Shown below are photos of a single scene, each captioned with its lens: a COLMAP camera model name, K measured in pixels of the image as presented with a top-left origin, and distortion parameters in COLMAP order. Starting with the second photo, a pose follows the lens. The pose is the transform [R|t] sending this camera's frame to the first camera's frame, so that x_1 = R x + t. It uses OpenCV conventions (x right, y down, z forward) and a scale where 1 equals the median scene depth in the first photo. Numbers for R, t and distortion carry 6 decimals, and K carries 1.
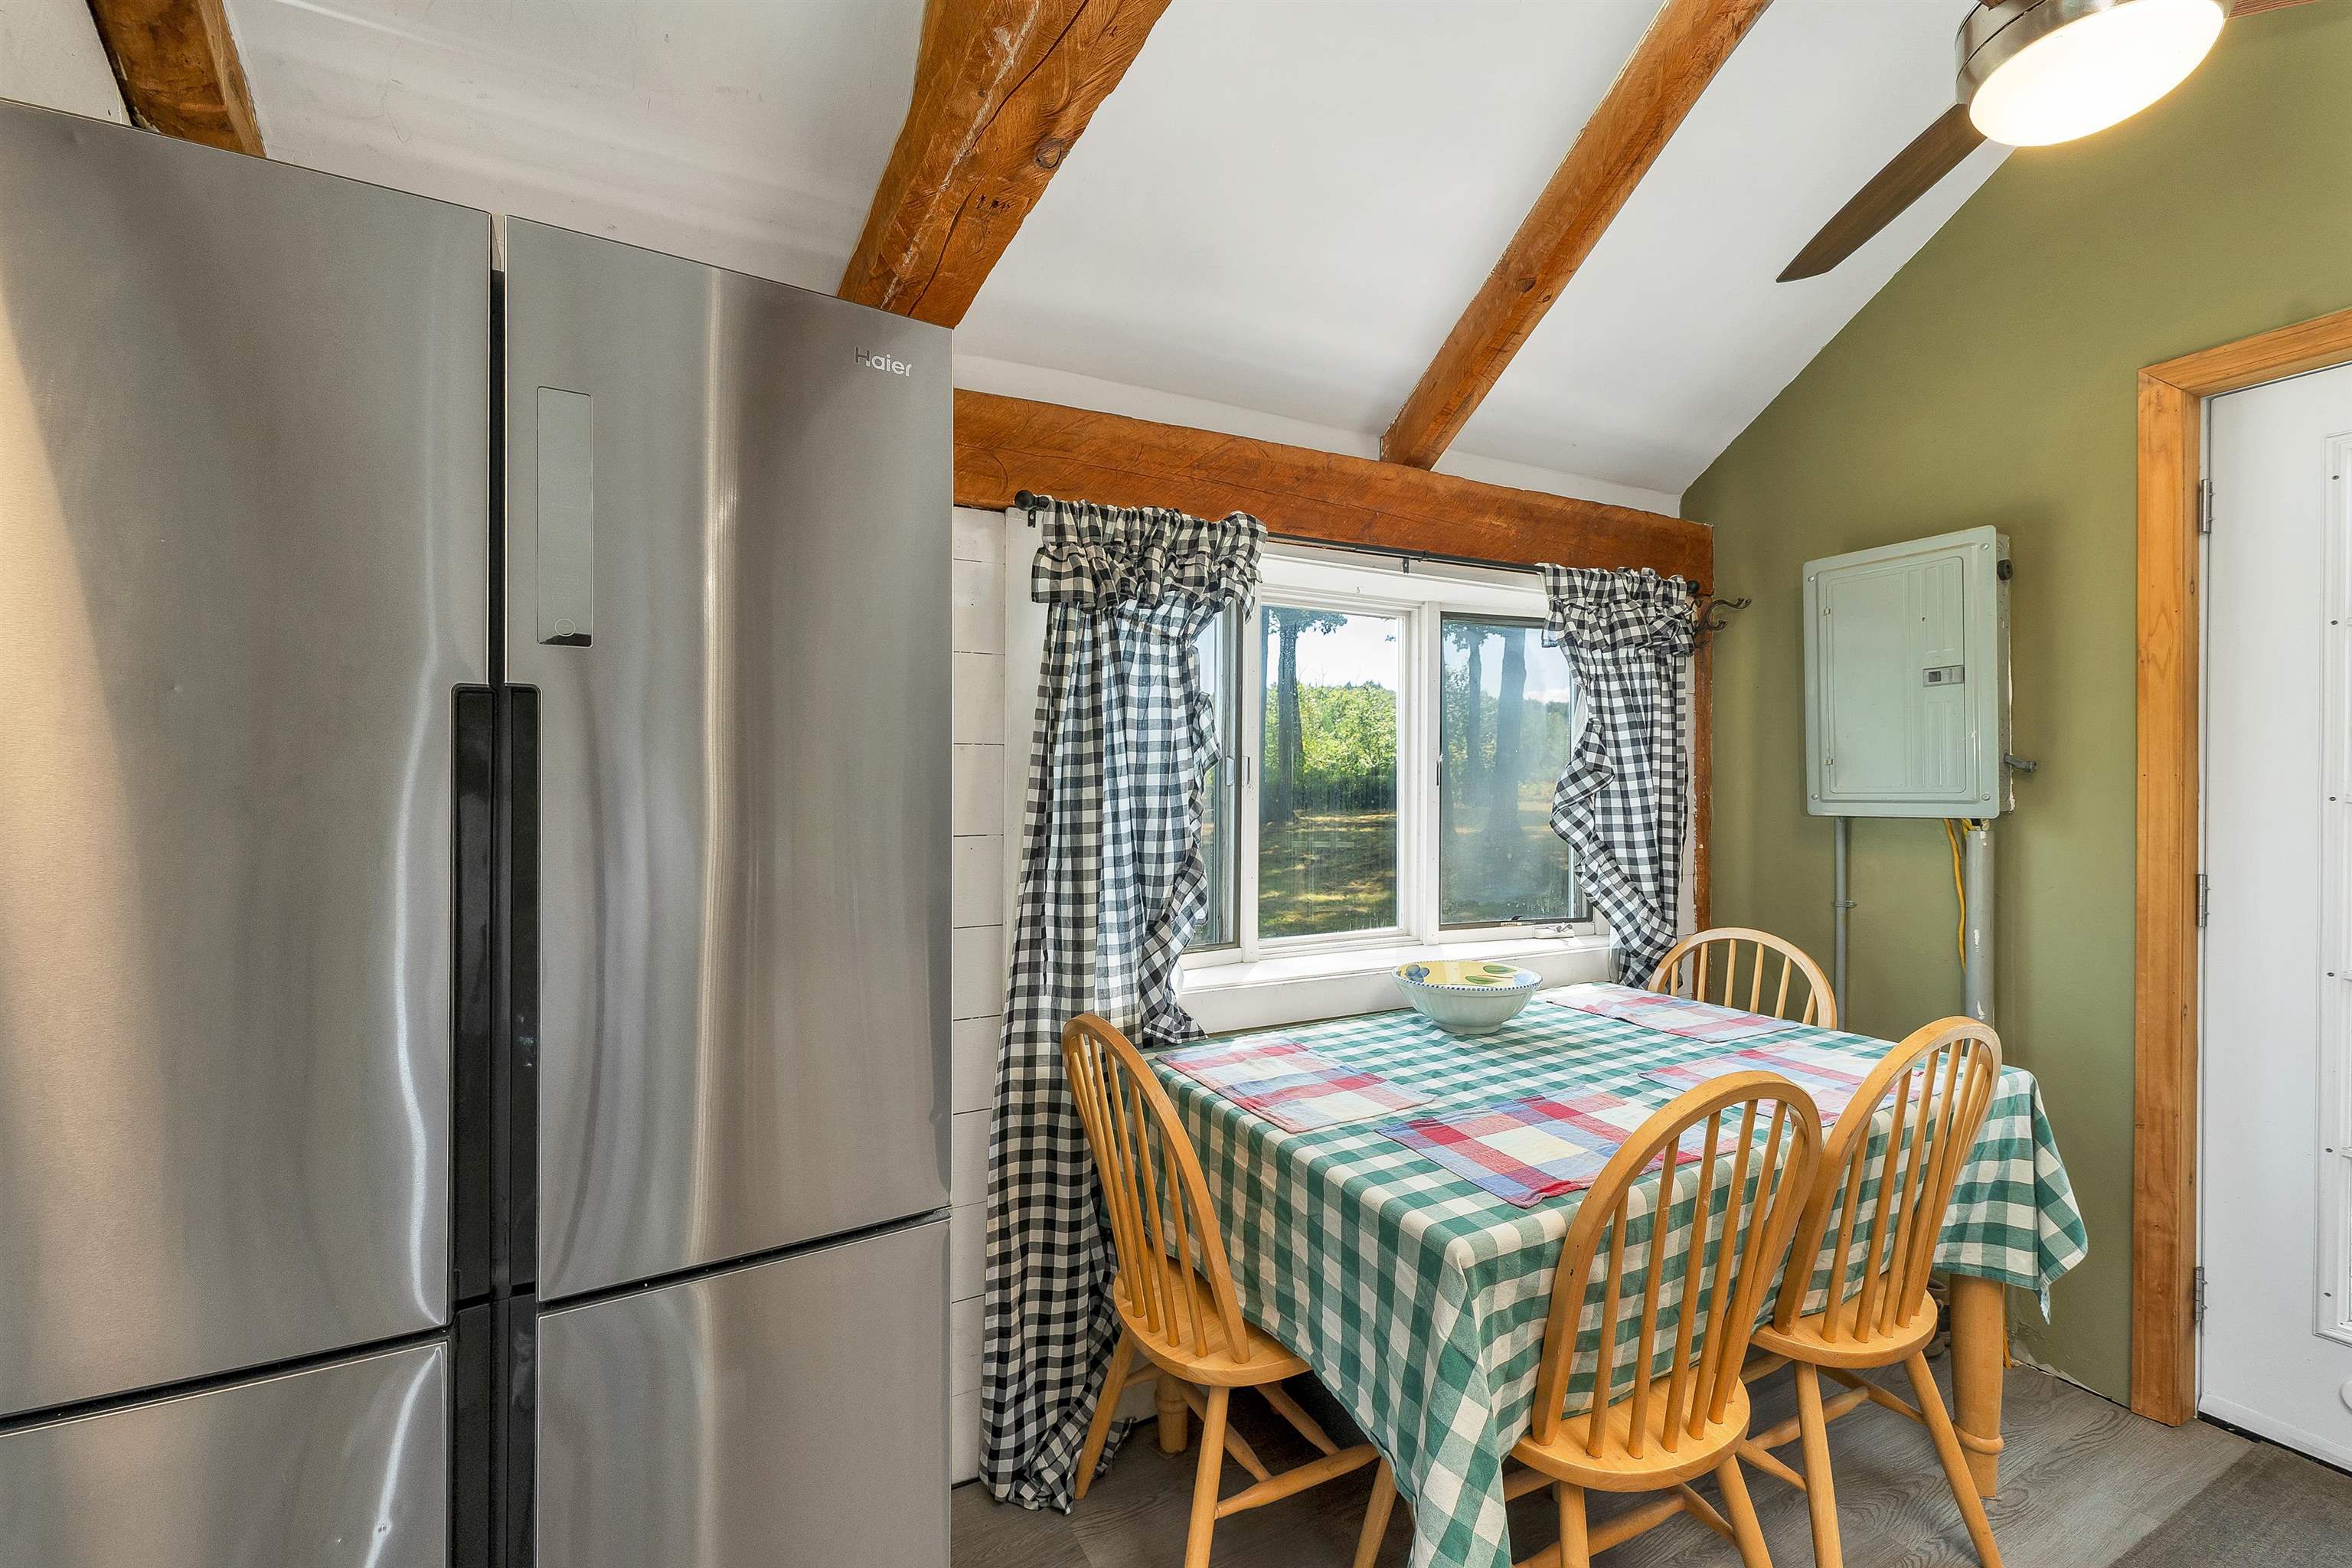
lens RADIAL K [[968.1, 0, 1164.4], [0, 968.1, 785.8], [0, 0, 1]] dist [0.004179, -0.000851]
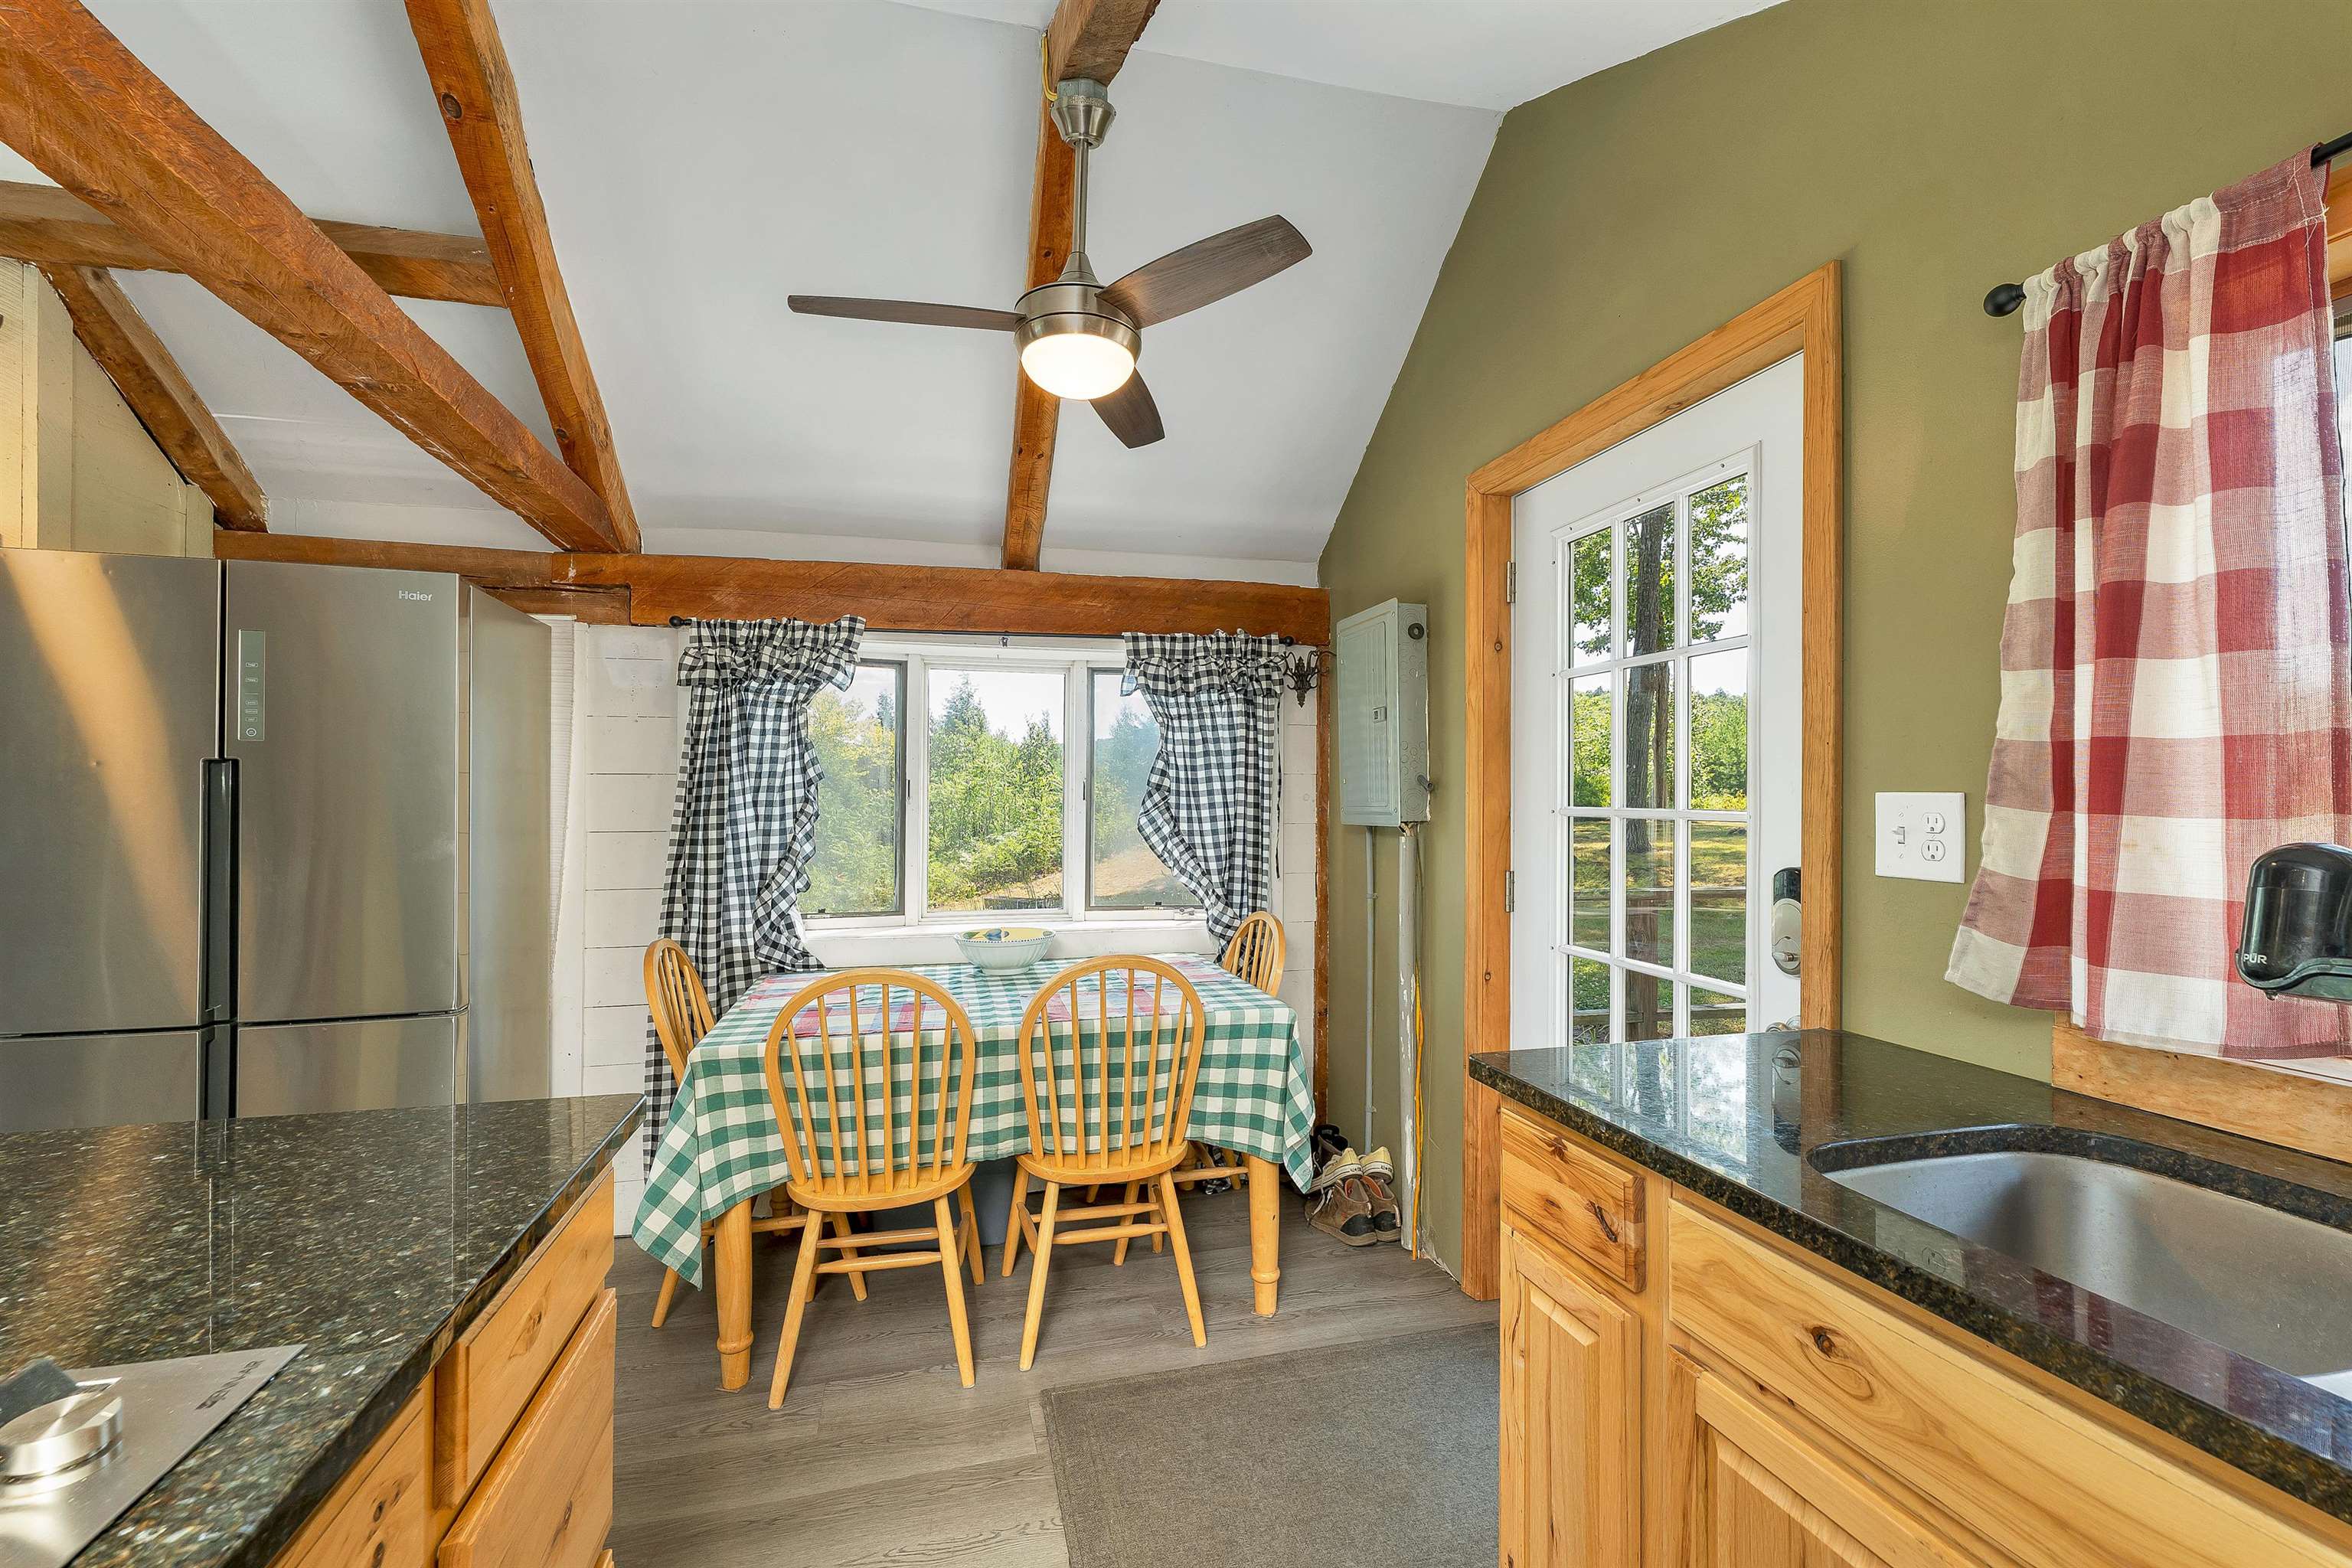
lens RADIAL K [[968.1, 0, 1159.1], [0, 968.1, 794.4], [0, 0, 1]] dist [0.004179, -0.000851]
pose [[0.972686, -0.000369, -0.232124, 0.747638], [-0.000812, 0.999987, -0.004989, -0.001678], [0.232123, 0.005041, 0.972673, -0.277536]]
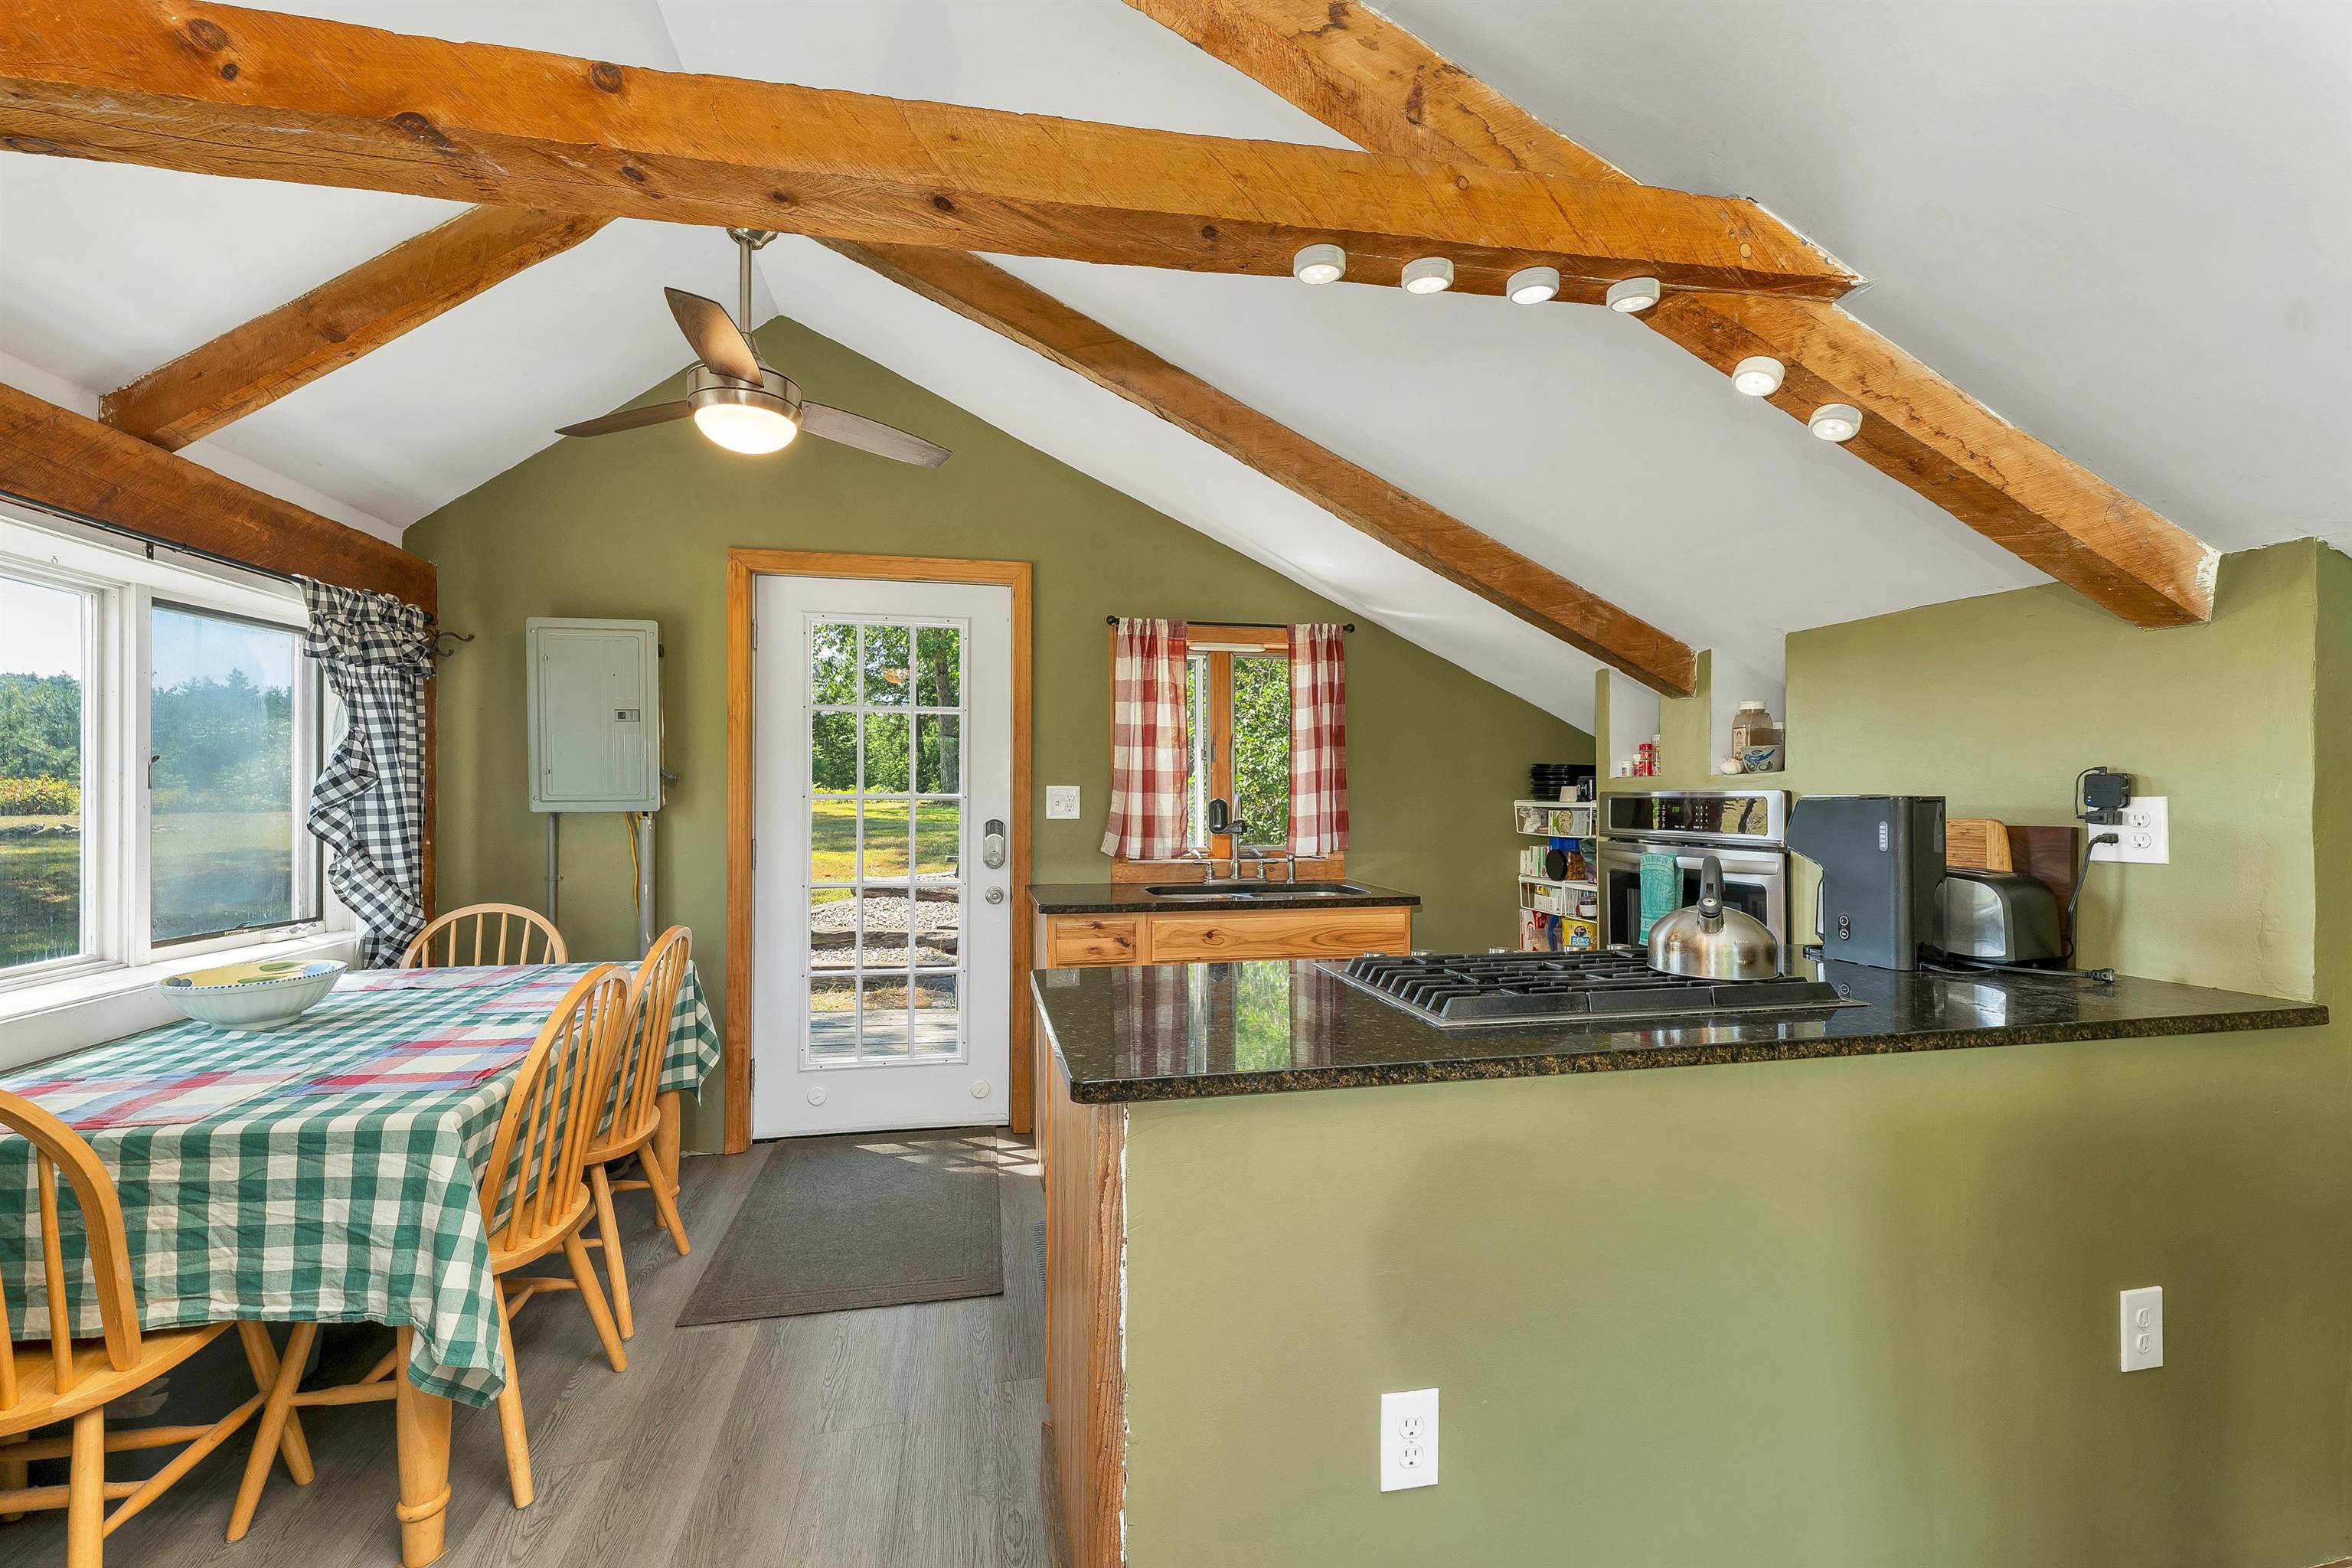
lens RADIAL K [[968.1, 0, 1162.7], [0, 968.1, 794.1], [0, 0, 1]] dist [0.004179, -0.000851]
pose [[0.278833, -0.002819, 0.960336, -0.356085], [-0.000223, 0.999995, 0.003000, 0.001843], [-0.960340, -0.001051, 0.278831, -0.180112]]
